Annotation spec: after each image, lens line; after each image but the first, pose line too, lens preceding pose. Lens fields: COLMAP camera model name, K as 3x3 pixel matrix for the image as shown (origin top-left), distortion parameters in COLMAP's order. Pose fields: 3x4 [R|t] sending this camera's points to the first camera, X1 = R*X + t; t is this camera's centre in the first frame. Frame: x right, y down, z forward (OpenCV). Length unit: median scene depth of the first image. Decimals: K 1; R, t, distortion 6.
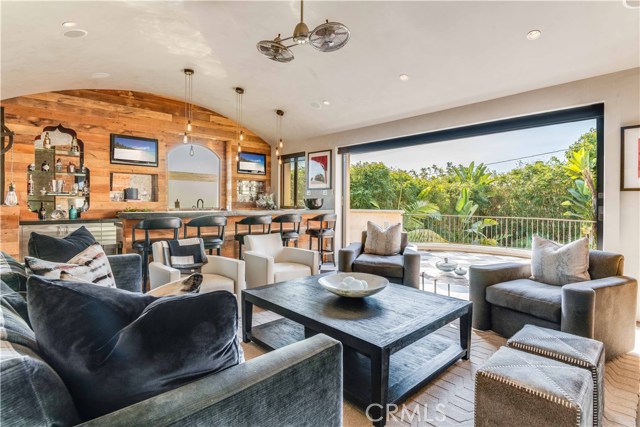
lens RADIAL K [[326.0, 0, 325.4], [0, 326.0, 204.9], [0, 0, 1]] dist [-0.003000, -0.001882]
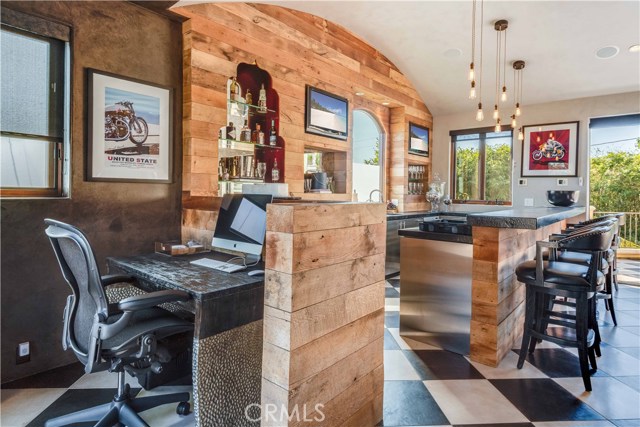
lens RADIAL K [[349.6, 0, 320.7], [0, 349.6, 186.4], [0, 0, 1]] dist [0.034586, -0.000751]
pose [[0.995853, 0.009596, 0.090470, -0.646509], [-0.007837, 0.999774, -0.019783, -0.010419], [-0.090640, 0.018992, 0.995703, 0.312998]]
